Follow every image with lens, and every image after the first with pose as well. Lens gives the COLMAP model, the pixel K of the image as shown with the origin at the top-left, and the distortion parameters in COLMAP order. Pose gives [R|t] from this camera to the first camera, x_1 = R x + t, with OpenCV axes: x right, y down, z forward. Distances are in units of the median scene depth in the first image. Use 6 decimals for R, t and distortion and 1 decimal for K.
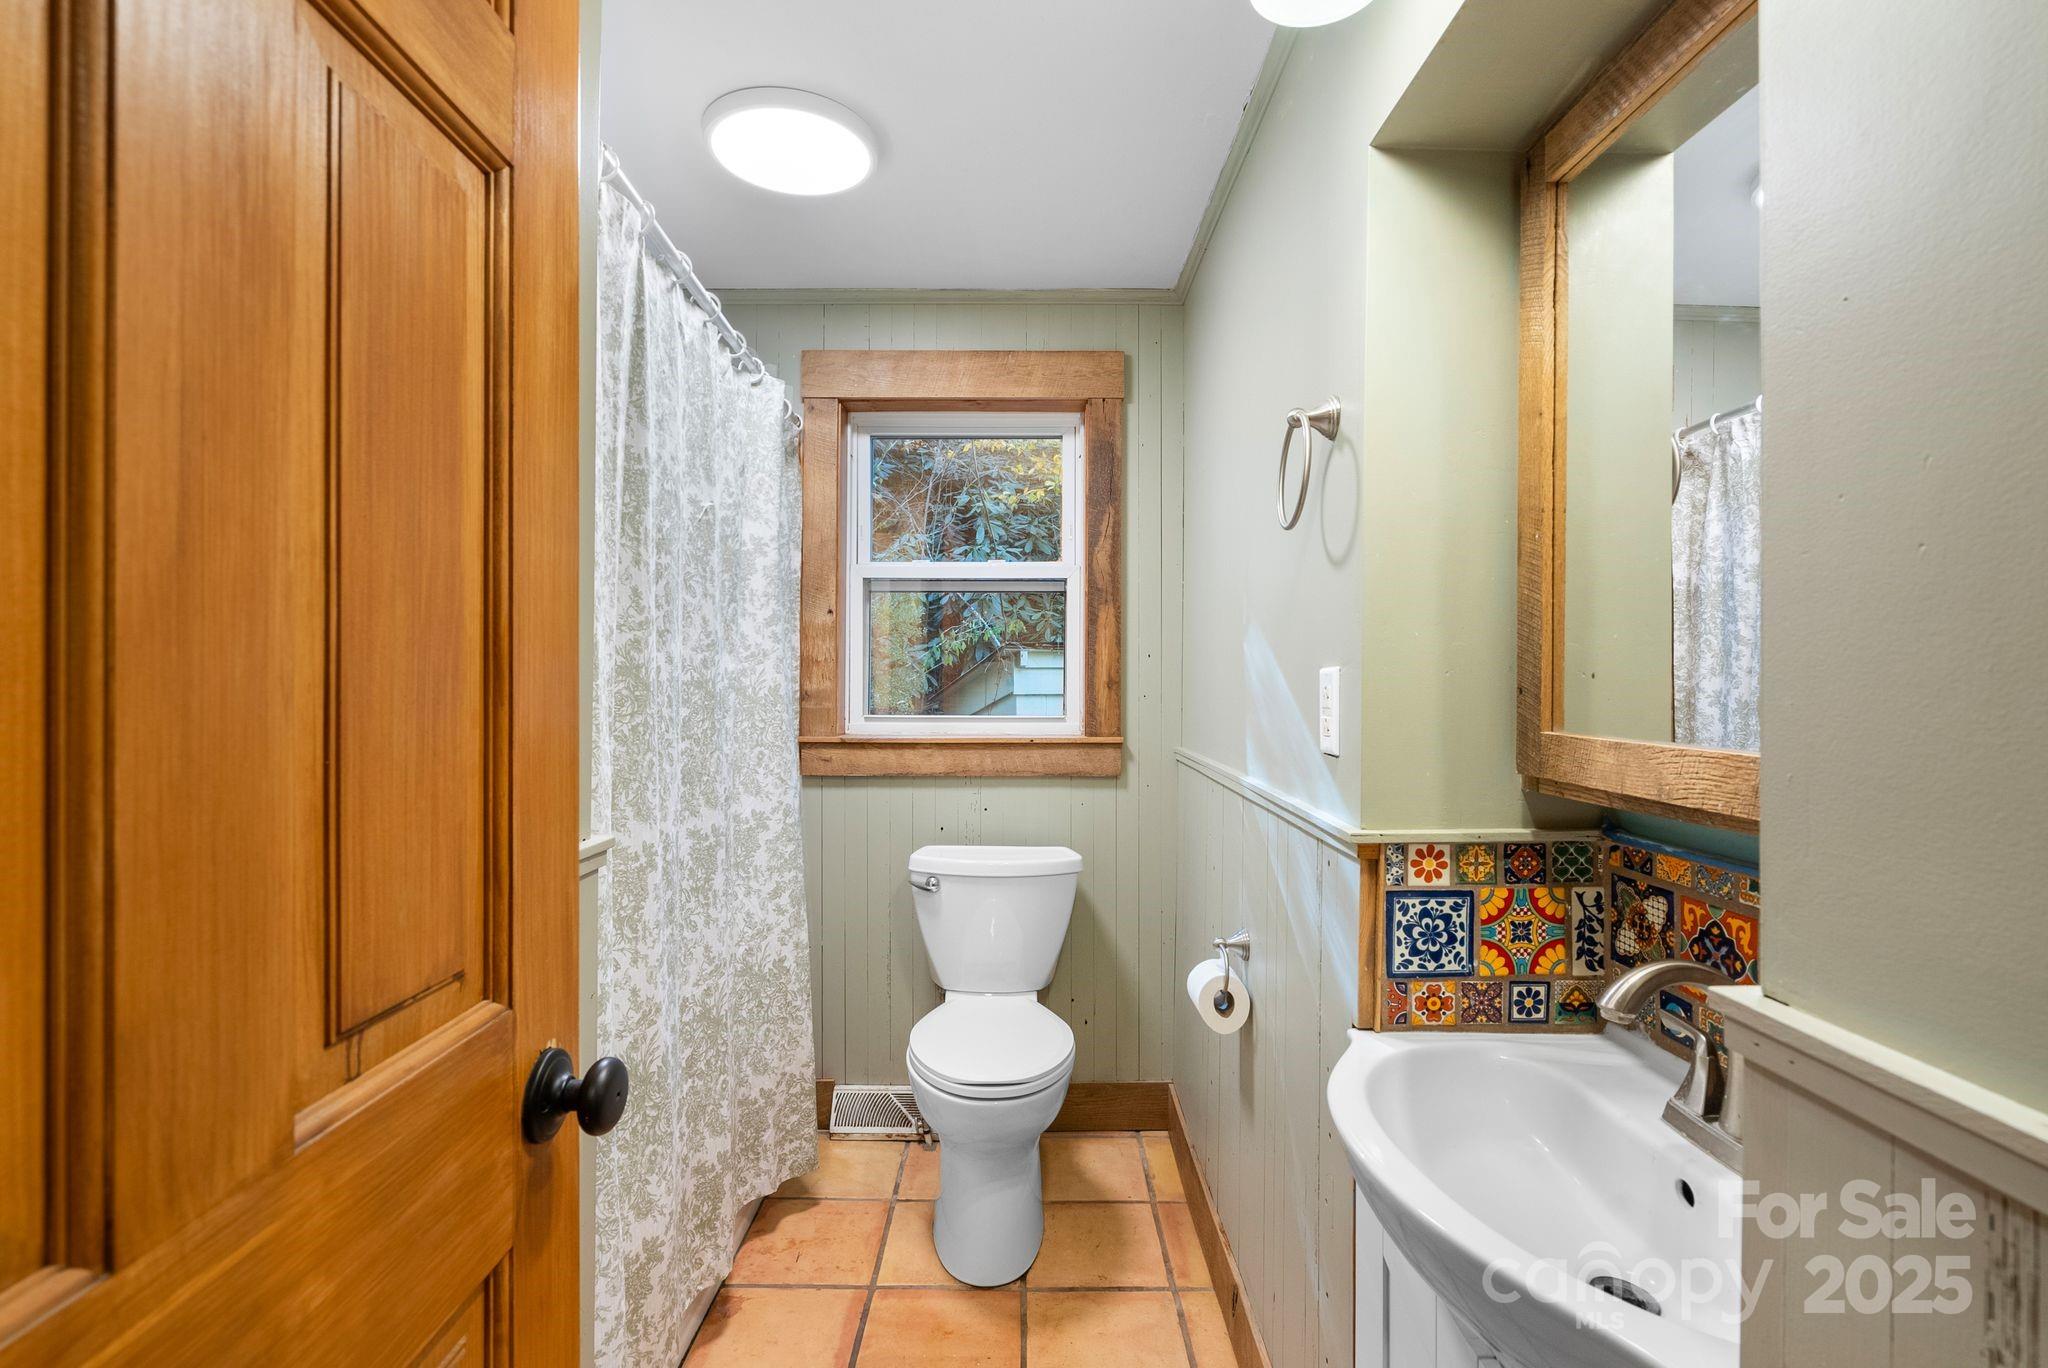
lens RADIAL K [[934.9, 0, 1021.9], [0, 934.9, 681.8], [0, 0, 1]] dist [-0.009126, 0.003327]
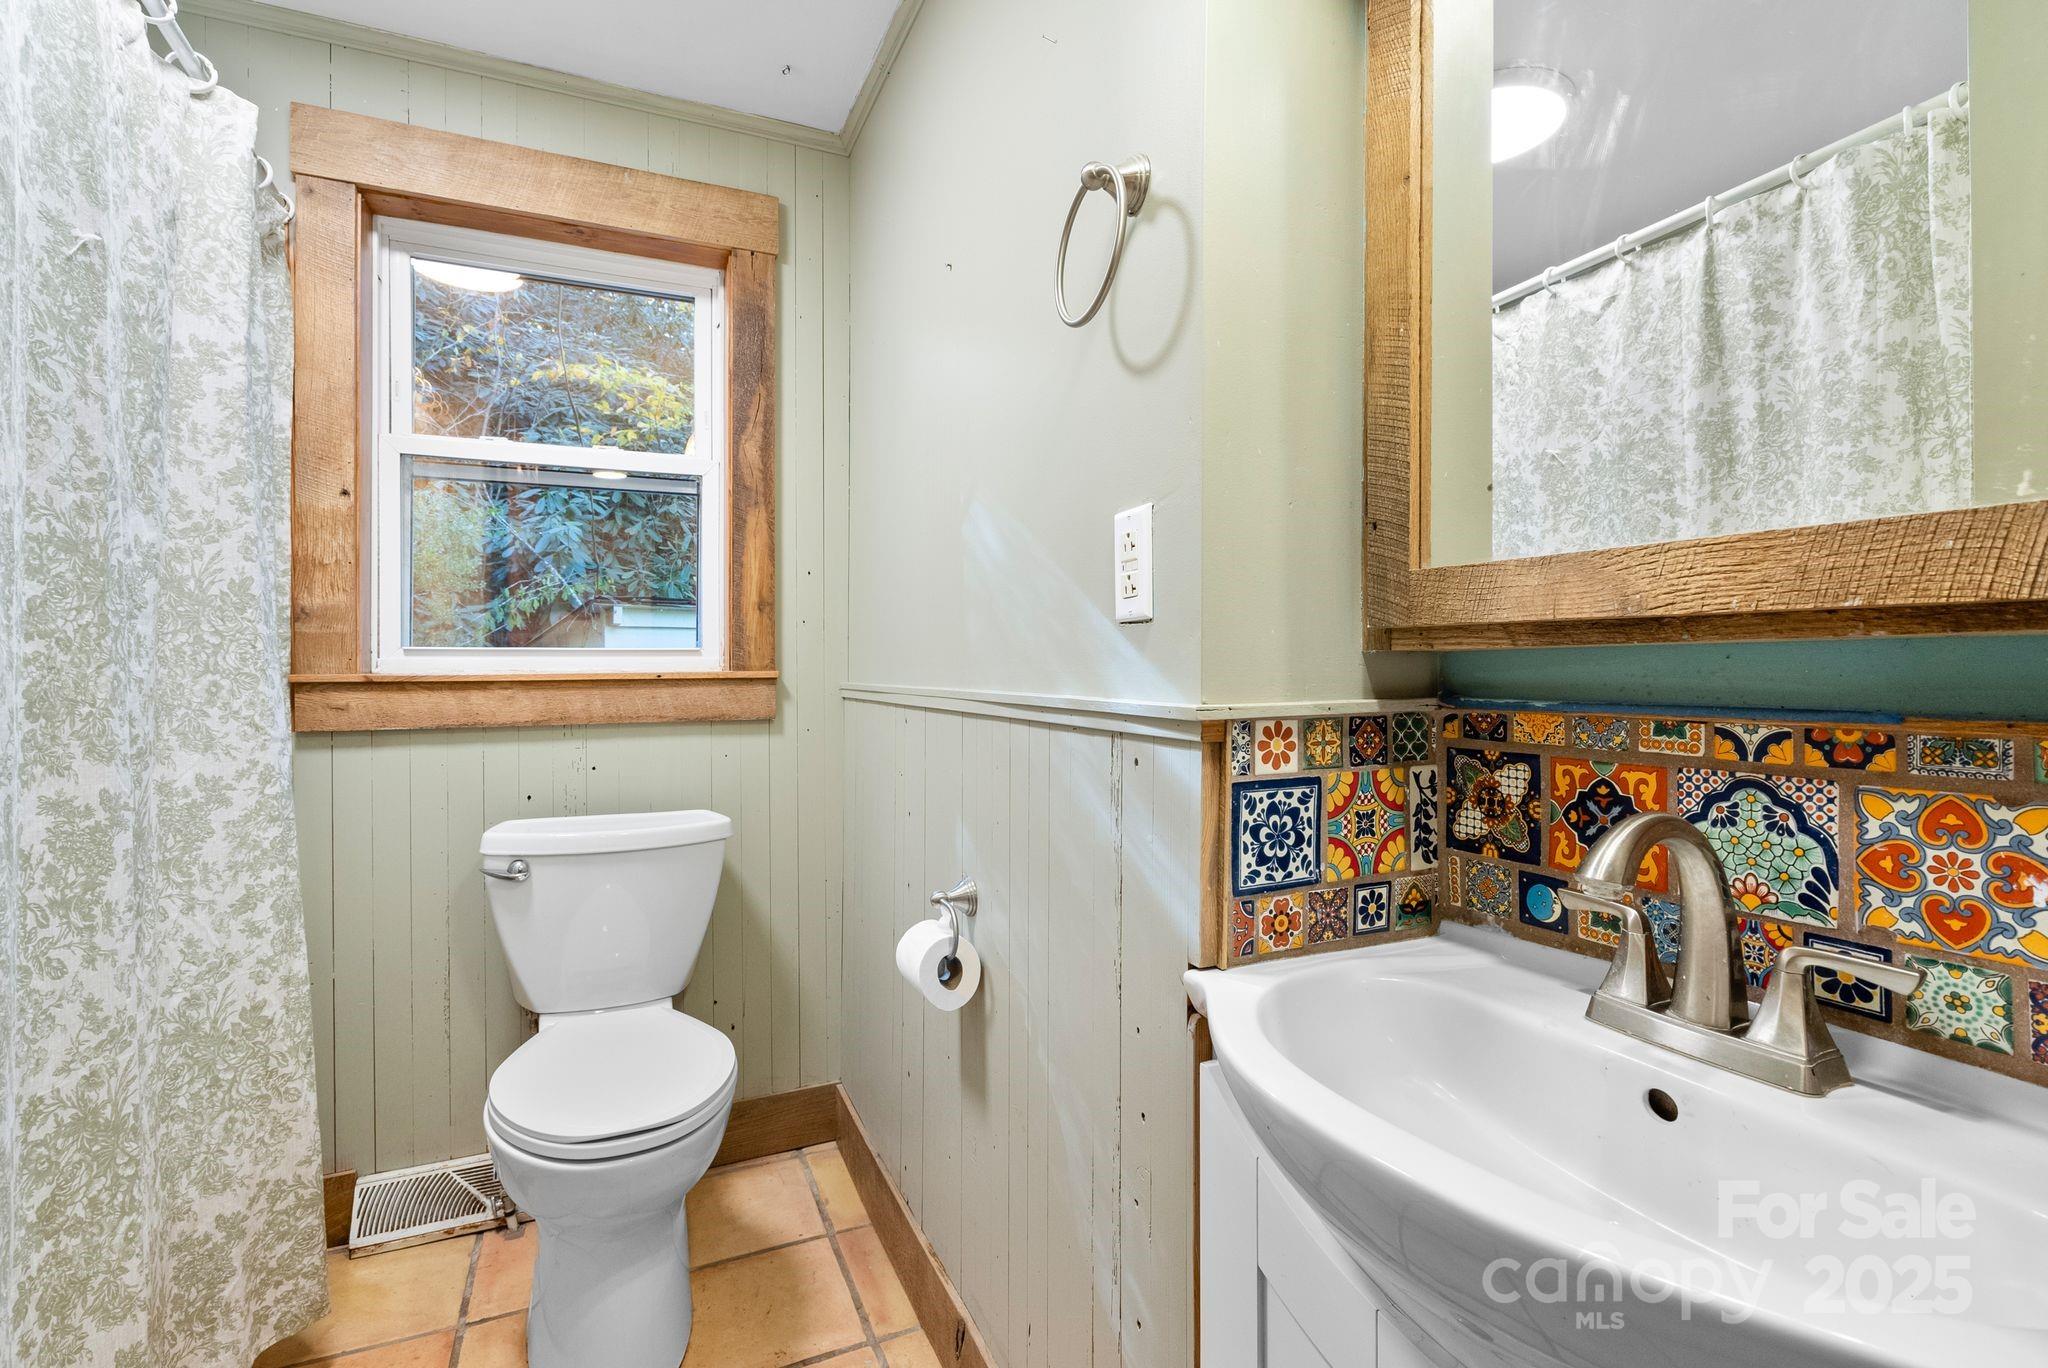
lens RADIAL K [[934.9, 0, 1026.3], [0, 934.9, 667.9], [0, 0, 1]] dist [-0.009126, 0.003327]
pose [[0.908462, -0.005913, 0.417926, -0.043146], [0.006026, 0.999981, 0.001048, 0.067956], [-0.417924, 0.001567, 0.908480, 0.199518]]
